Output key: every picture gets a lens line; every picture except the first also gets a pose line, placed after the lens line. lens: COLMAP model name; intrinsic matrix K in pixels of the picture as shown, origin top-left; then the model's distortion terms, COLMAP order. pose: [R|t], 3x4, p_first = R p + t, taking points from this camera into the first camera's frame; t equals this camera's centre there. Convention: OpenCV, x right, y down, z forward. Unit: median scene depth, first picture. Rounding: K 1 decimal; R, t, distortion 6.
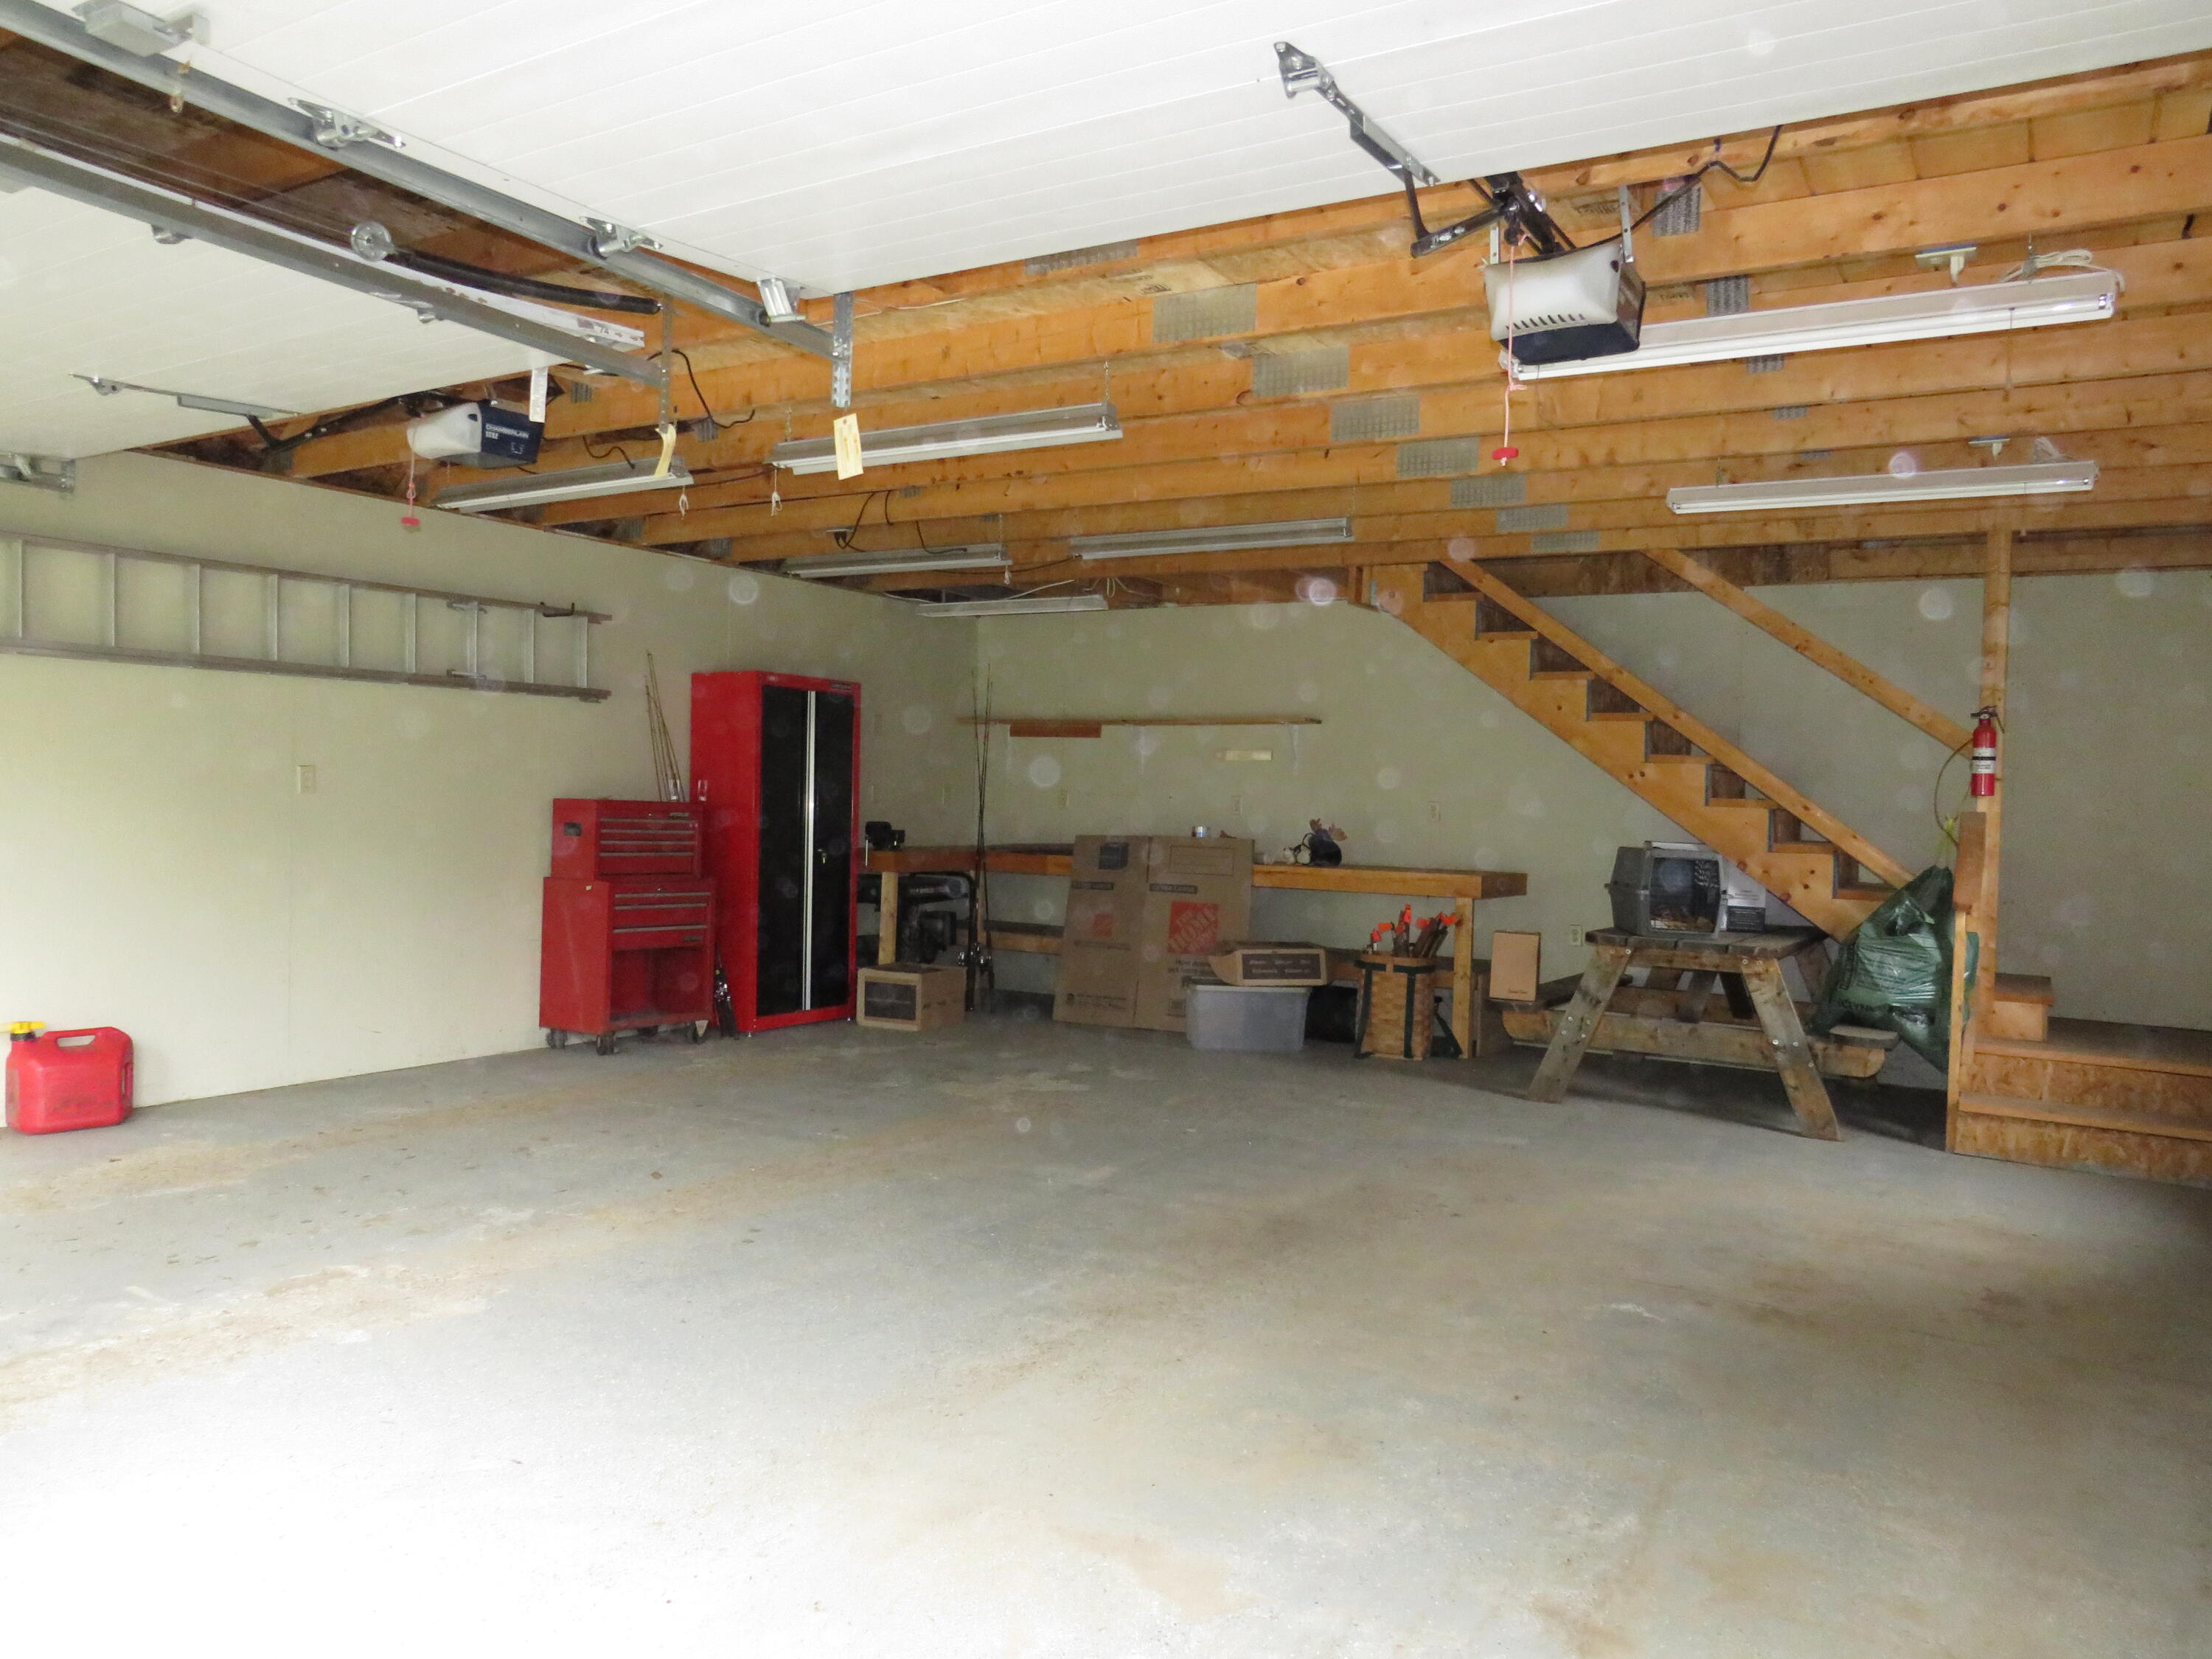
lens RADIAL K [[1561.4, 0, 1107.9], [0, 1561.4, 815.0], [0, 0, 1]] dist [-0.028470, 0.005841]
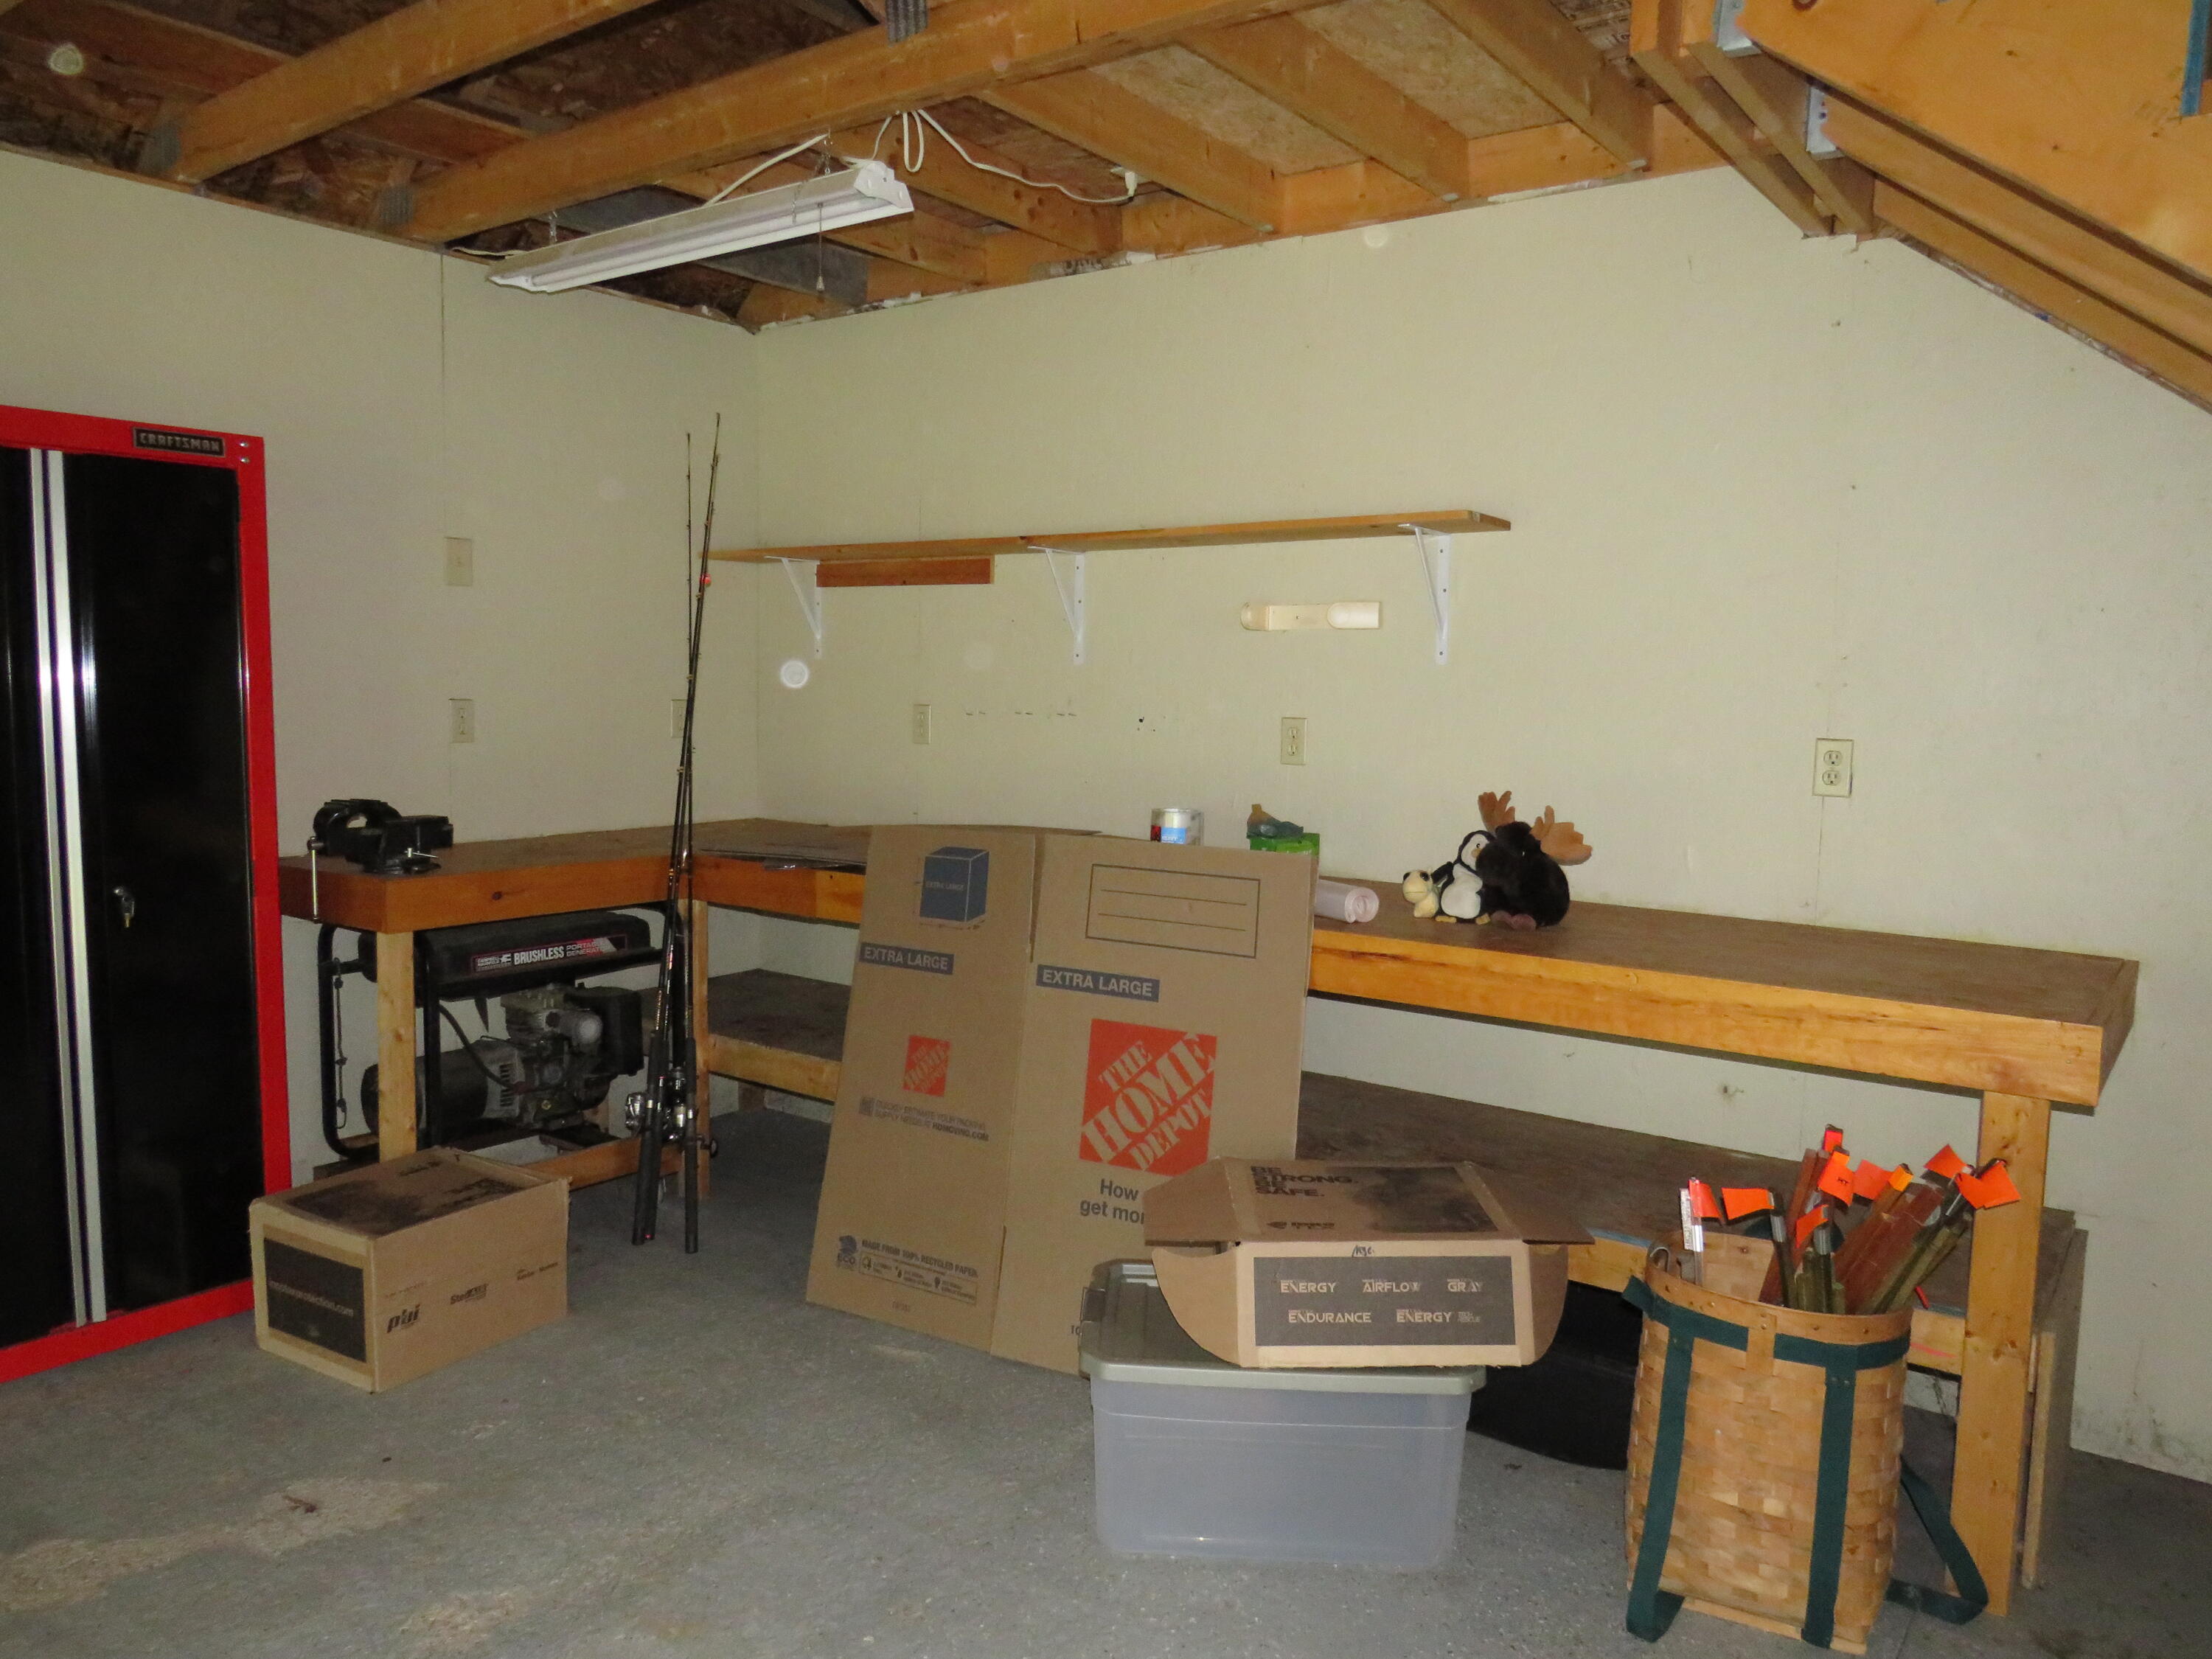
lens RADIAL K [[1561.4, 0, 1107.9], [0, 1561.4, 815.0], [0, 0, 1]] dist [-0.028470, 0.005841]
pose [[0.995342, -0.002964, -0.096366, 0.079398], [0.010327, 0.997055, 0.075994, -0.019809], [0.095857, -0.076635, 0.992441, 0.639320]]
